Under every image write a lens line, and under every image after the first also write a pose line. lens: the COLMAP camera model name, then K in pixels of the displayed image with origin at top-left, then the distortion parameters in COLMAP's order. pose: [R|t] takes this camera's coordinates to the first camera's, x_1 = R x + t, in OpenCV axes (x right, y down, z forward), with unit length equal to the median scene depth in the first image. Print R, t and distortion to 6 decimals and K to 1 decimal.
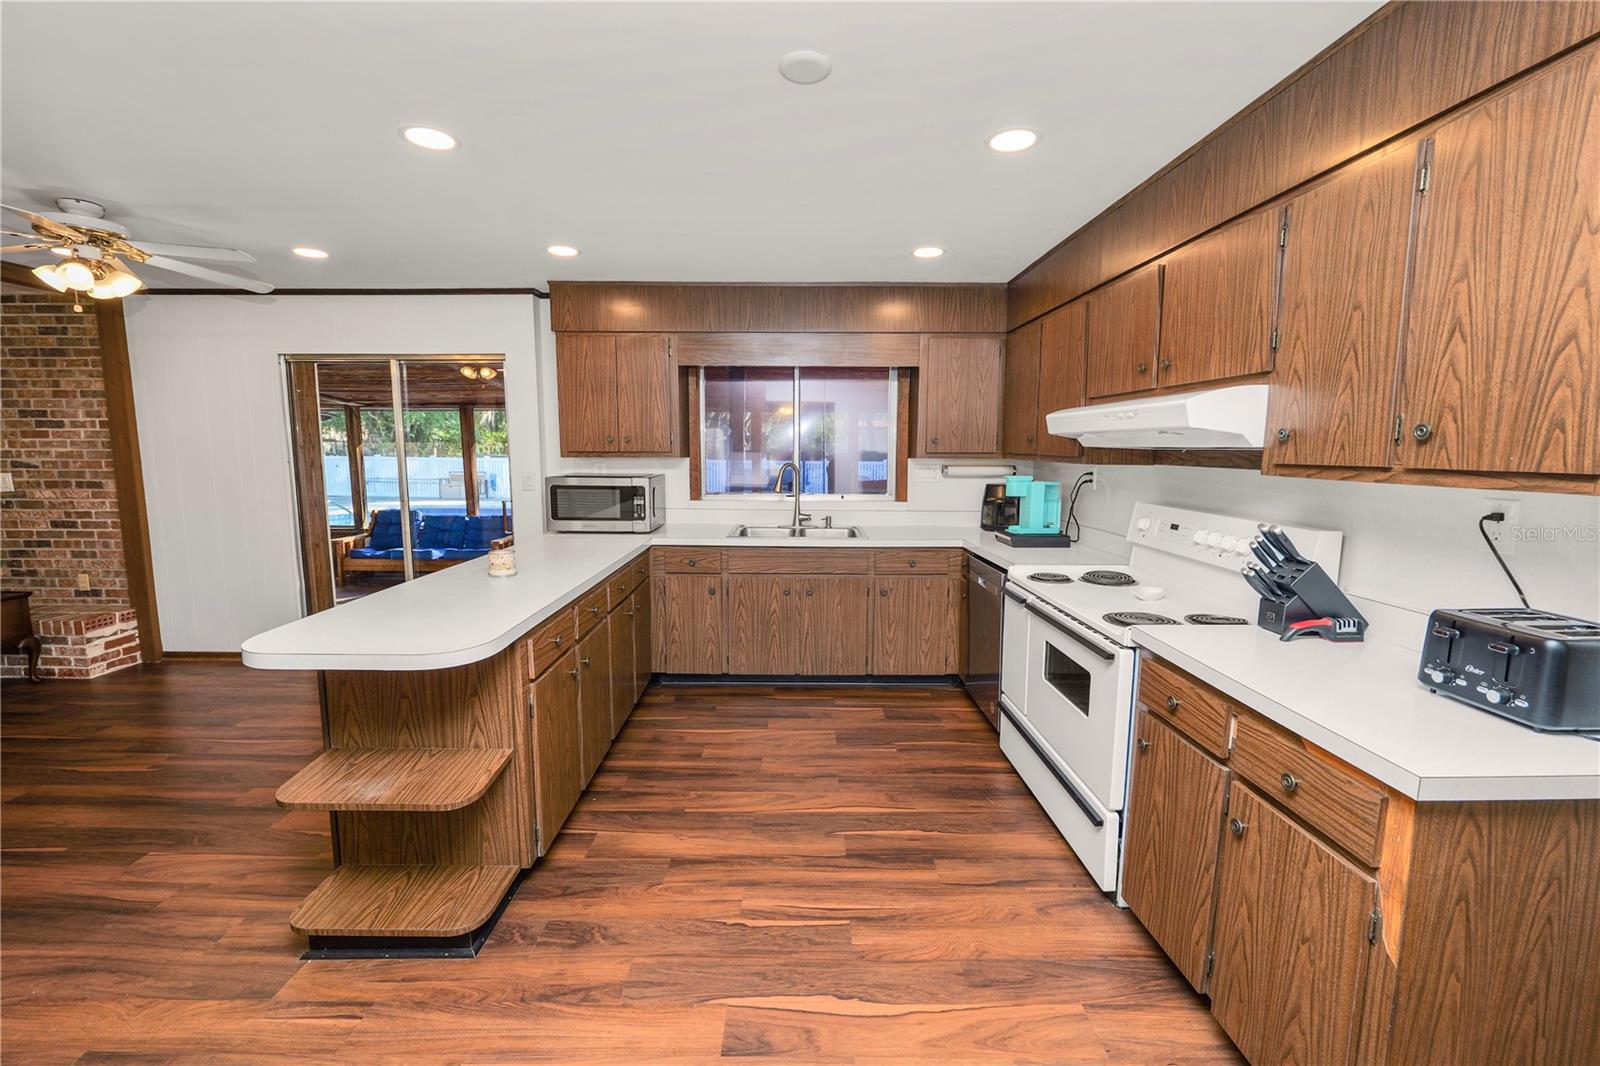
lens RADIAL K [[652.8, 0, 799.9], [0, 652.8, 527.6], [0, 0, 1]] dist [-0.010679, 0.000236]
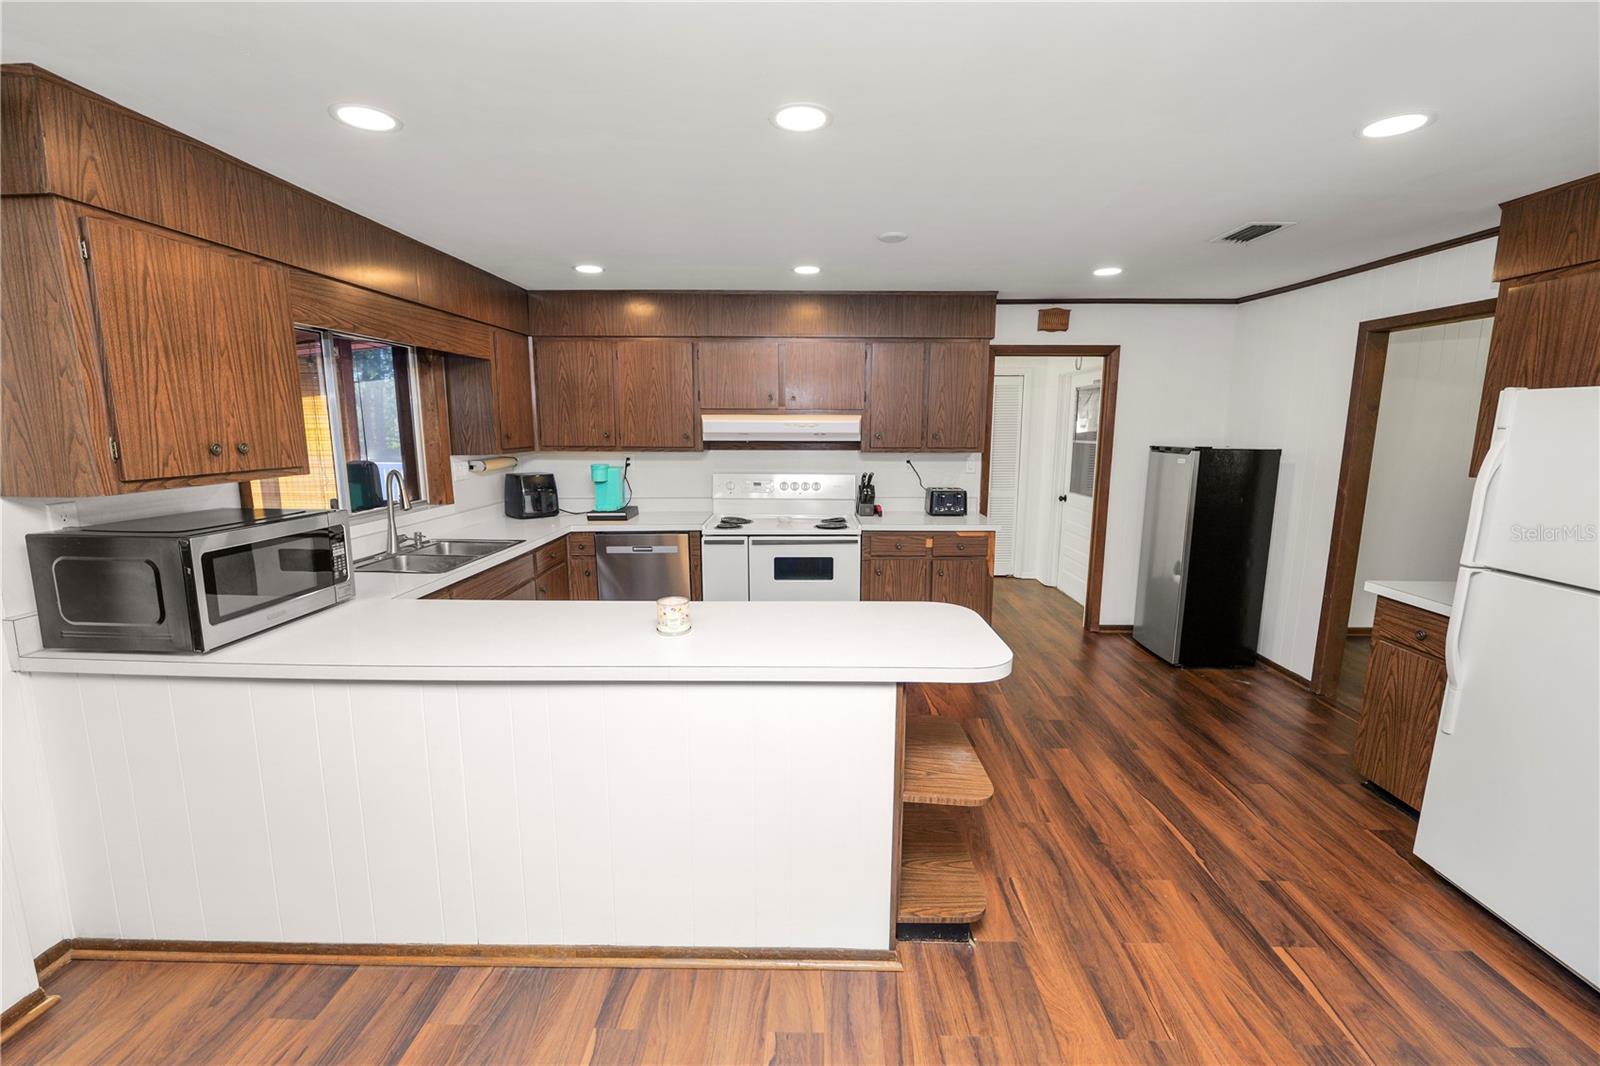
lens RADIAL K [[652.8, 0, 799.9], [0, 652.8, 527.6], [0, 0, 1]] dist [-0.010679, 0.000236]
pose [[0.024480, -0.162686, 0.986374, -1.169075], [0.121031, 0.979894, 0.158614, -0.148444], [-0.992347, 0.115499, 0.043678, 0.784543]]
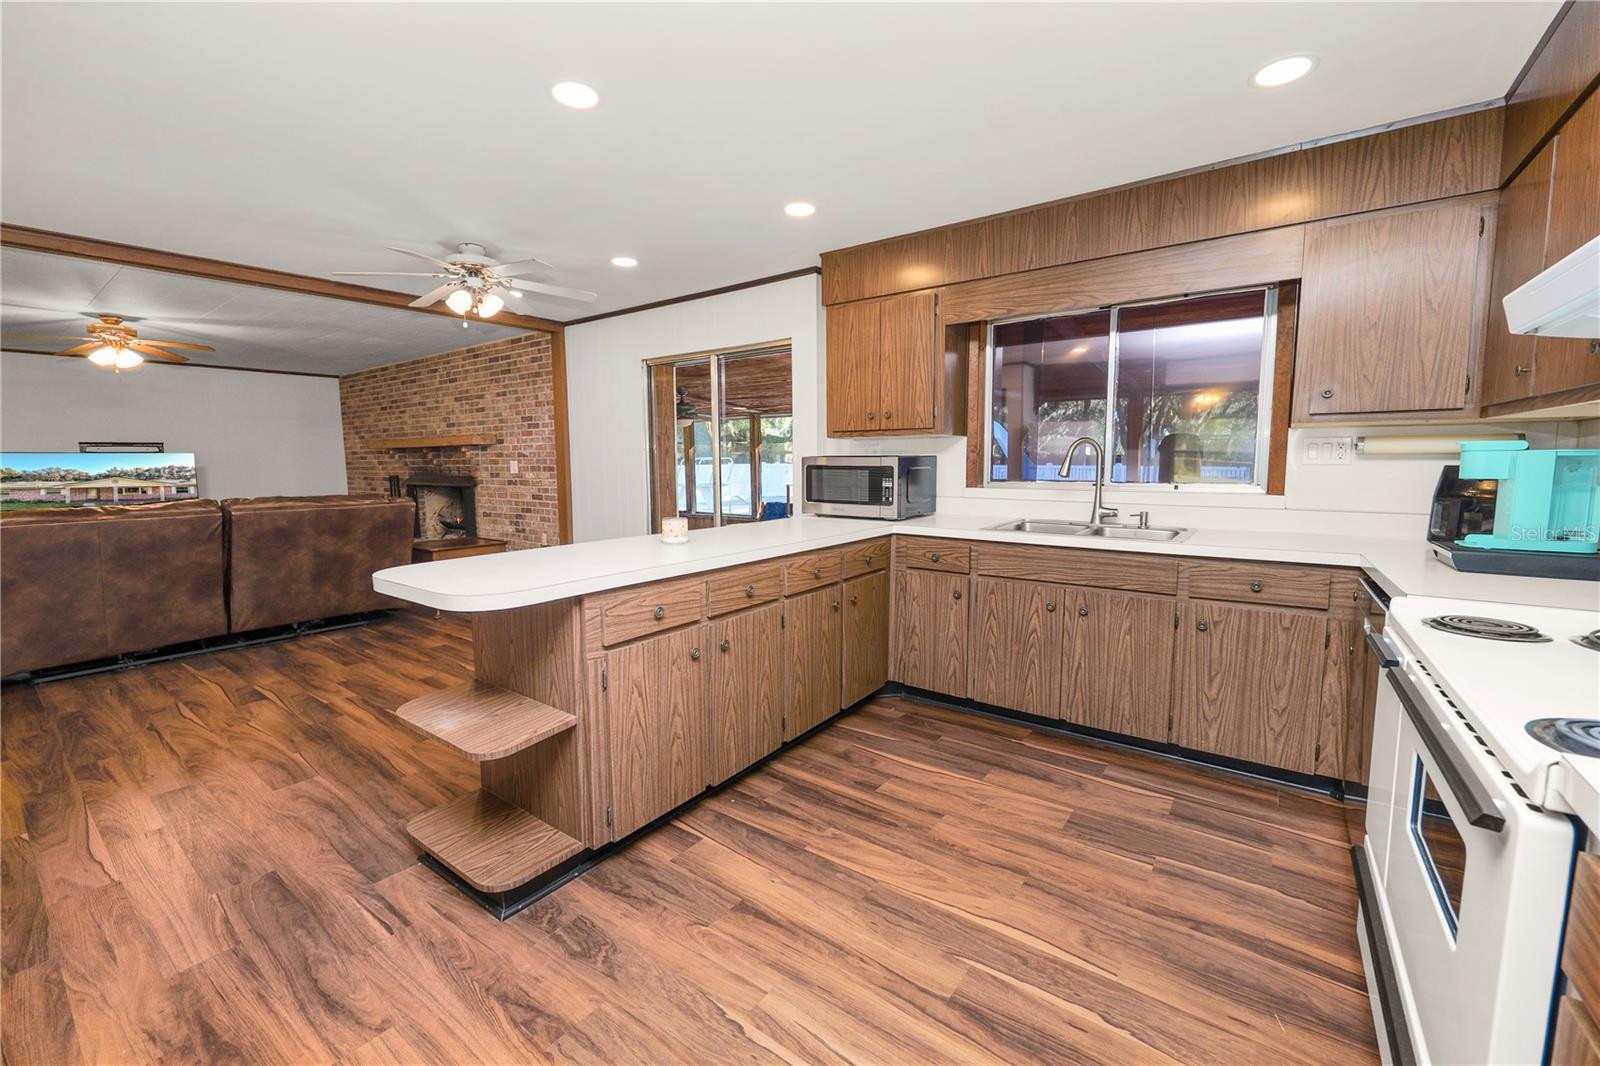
lens RADIAL K [[652.1, 0, 801.6], [0, 652.1, 531.6], [0, 0, 1]] dist [-0.012449, 0.000791]
pose [[0.802565, 0.055583, -0.593969, 0.264438], [-0.063374, 0.997960, 0.007758, 0.035373], [0.593189, 0.031416, 0.804450, 0.321165]]
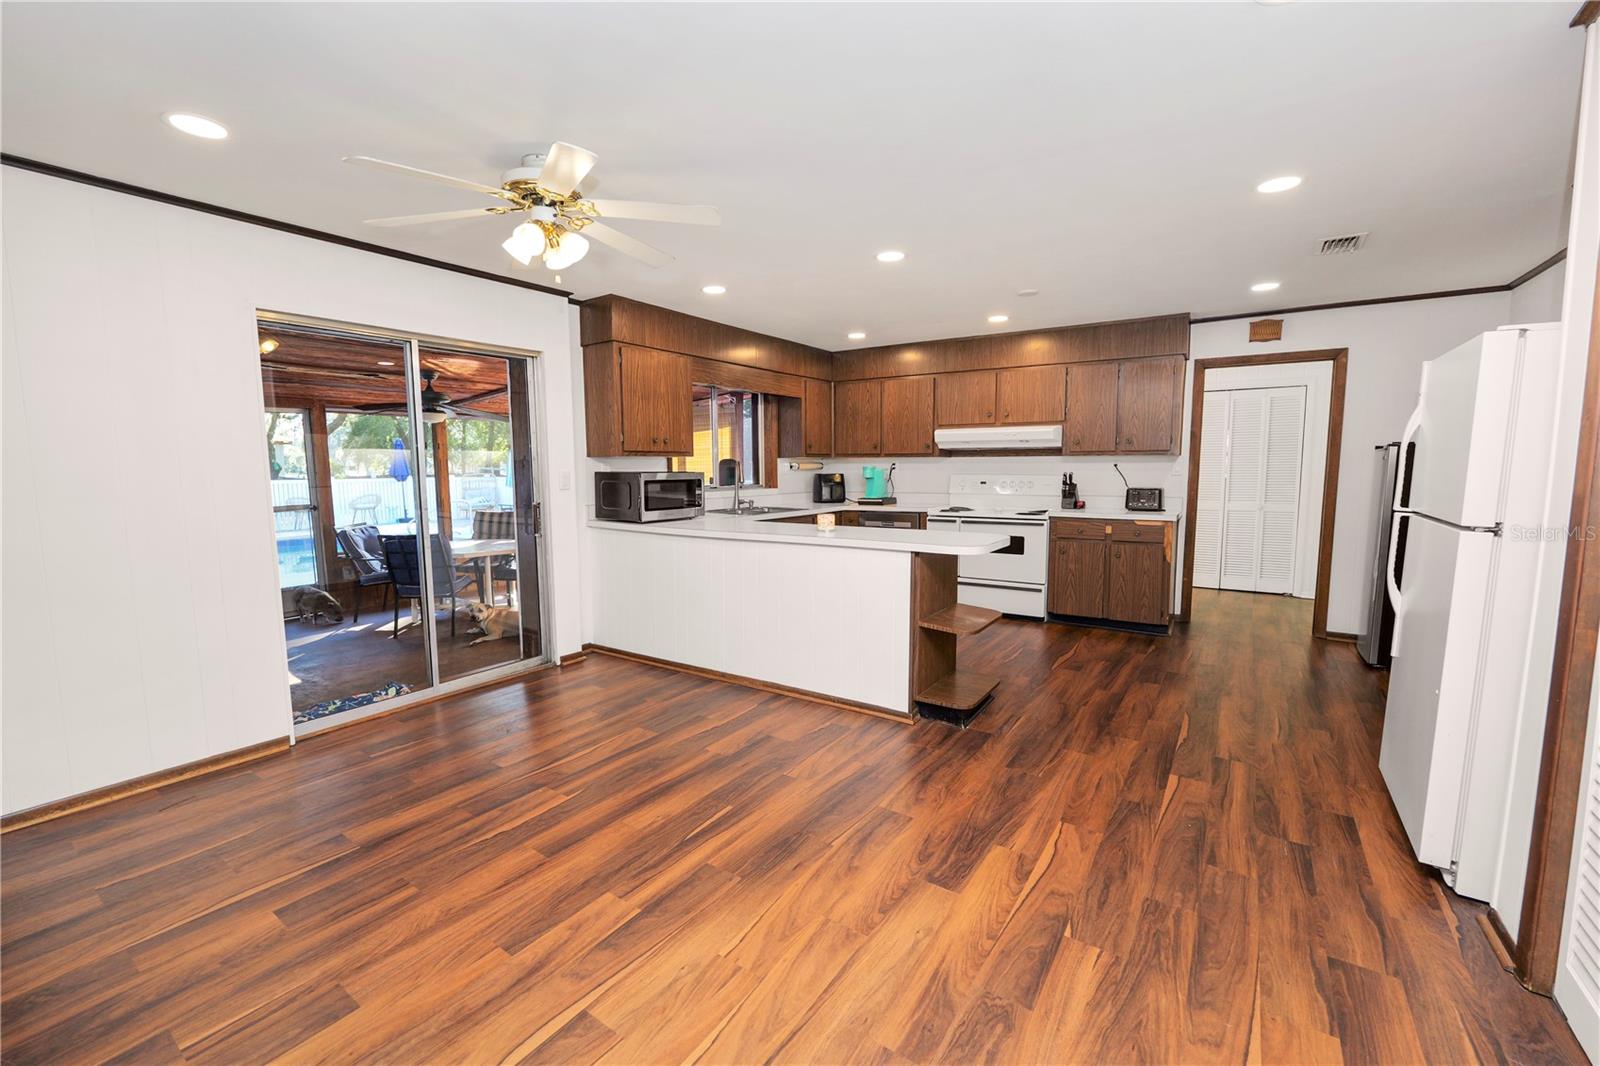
lens RADIAL K [[652.8, 0, 799.9], [0, 652.8, 527.6], [0, 0, 1]] dist [-0.010679, 0.000236]
pose [[0.564178, -0.087563, 0.820997, -1.639912], [0.109426, 0.993519, 0.030767, 0.014746], [-0.818370, 0.072481, 0.570103, 0.213795]]
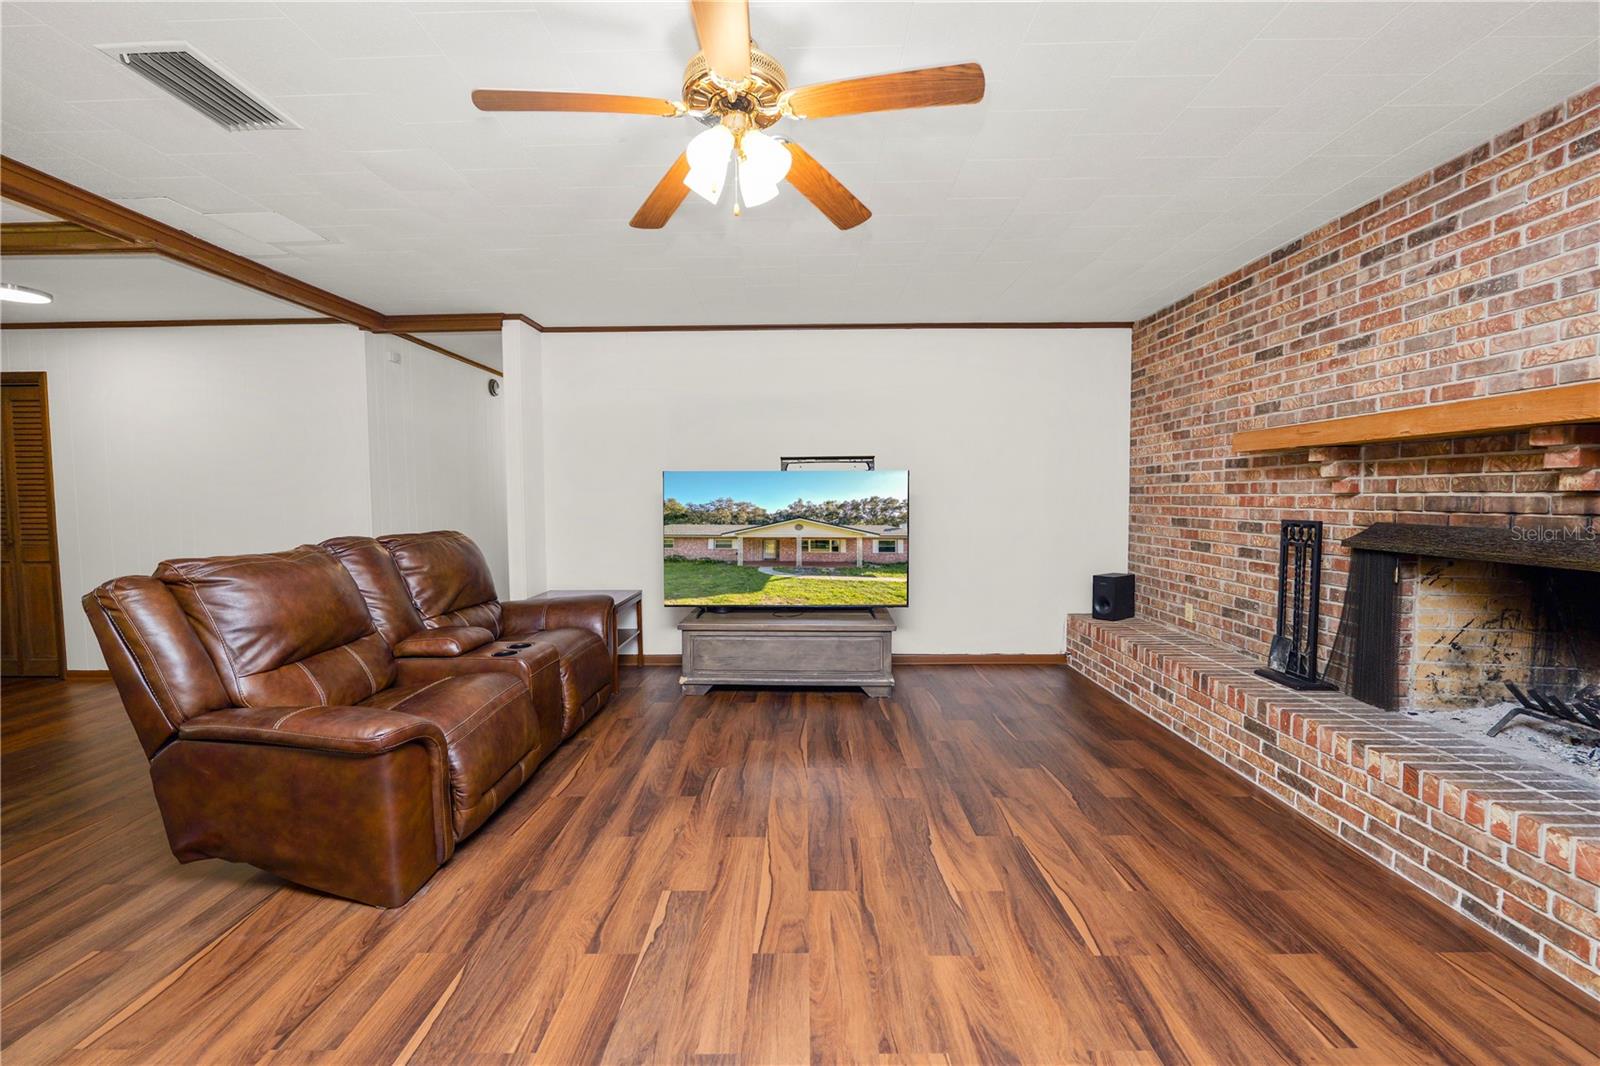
lens RADIAL K [[649.7, 0, 799.8], [0, 649.7, 535.3], [0, 0, 1]] dist [-0.012239, 0.000446]
pose [[-0.009013, 0.056764, -0.998347, -1.811654], [-0.114980, 0.991707, 0.057425, -0.016447], [0.993327, 0.115308, -0.002411, 0.726031]]
